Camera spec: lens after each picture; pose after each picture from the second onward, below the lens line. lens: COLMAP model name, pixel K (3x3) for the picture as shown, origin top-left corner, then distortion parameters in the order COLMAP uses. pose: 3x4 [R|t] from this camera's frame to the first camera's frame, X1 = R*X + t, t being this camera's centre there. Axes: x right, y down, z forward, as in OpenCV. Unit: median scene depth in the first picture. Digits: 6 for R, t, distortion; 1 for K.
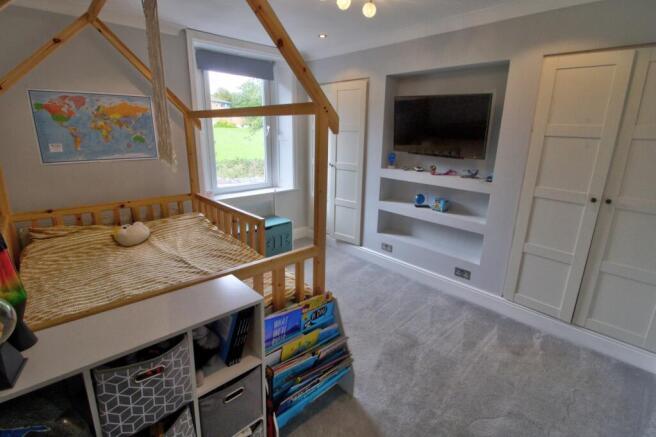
lens RADIAL K [[308.7, 0, 325.2], [0, 308.7, 214.1], [0, 0, 1]] dist [0.001369, -0.014115]
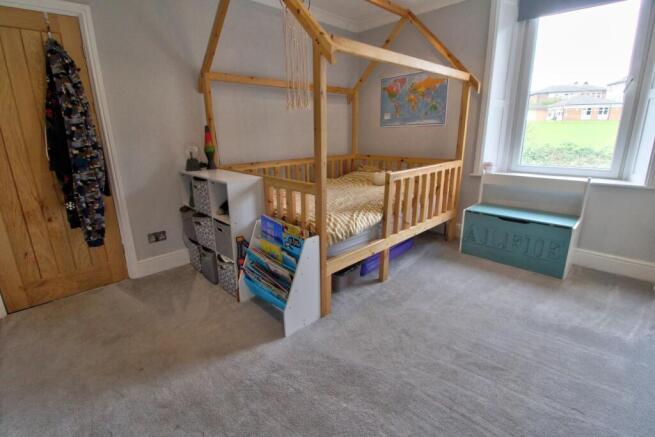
lens RADIAL K [[308.2, 0, 324.7], [0, 308.2, 214.1], [0, 0, 1]] dist [0.001369, -0.014115]
pose [[0.020017, 0.238350, -0.970973, 0.710402], [-0.244397, 0.942872, 0.226414, -0.030366], [0.969469, 0.232771, 0.077125, 0.701392]]
